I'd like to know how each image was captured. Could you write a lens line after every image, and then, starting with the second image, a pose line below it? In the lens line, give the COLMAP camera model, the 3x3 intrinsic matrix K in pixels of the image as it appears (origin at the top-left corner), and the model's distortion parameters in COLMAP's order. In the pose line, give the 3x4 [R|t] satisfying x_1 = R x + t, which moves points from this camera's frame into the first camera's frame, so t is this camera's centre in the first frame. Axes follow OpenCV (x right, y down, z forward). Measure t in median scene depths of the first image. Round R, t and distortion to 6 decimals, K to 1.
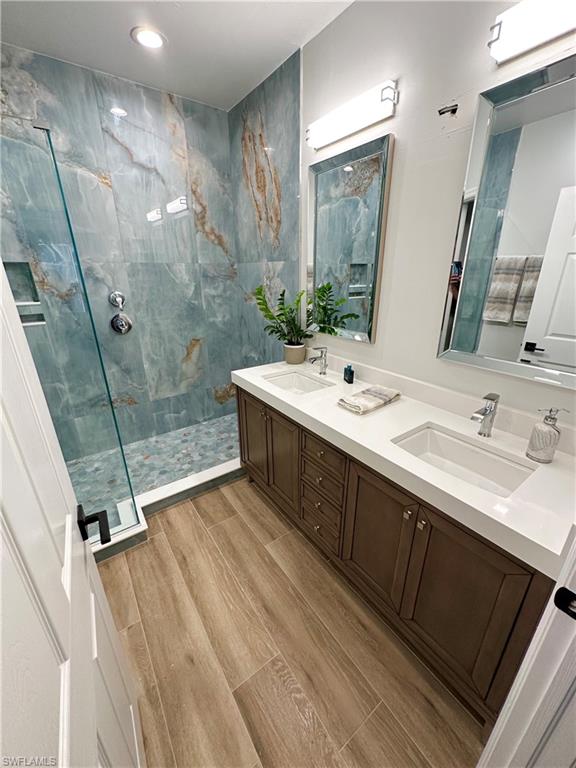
lens RADIAL K [[306.1, 0, 289.7], [0, 306.1, 384.1], [0, 0, 1]] dist [-0.000799, -0.000324]
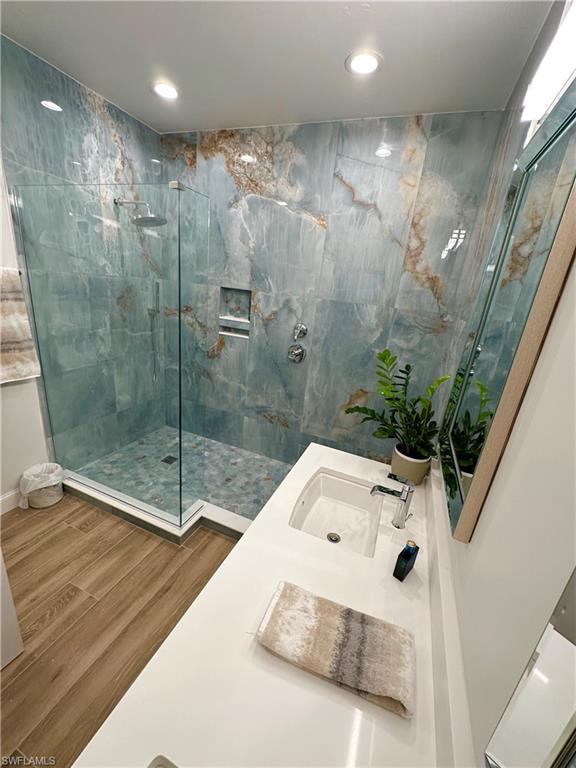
lens RADIAL K [[306.1, 0, 287.9], [0, 306.1, 383.8], [0, 0, 1]] dist [-0.000799, -0.000324]
pose [[0.525800, 0.320623, -0.787867, 0.310999], [-0.394731, 0.912441, 0.107886, -0.213966], [0.753473, 0.254269, 0.606322, 0.391145]]
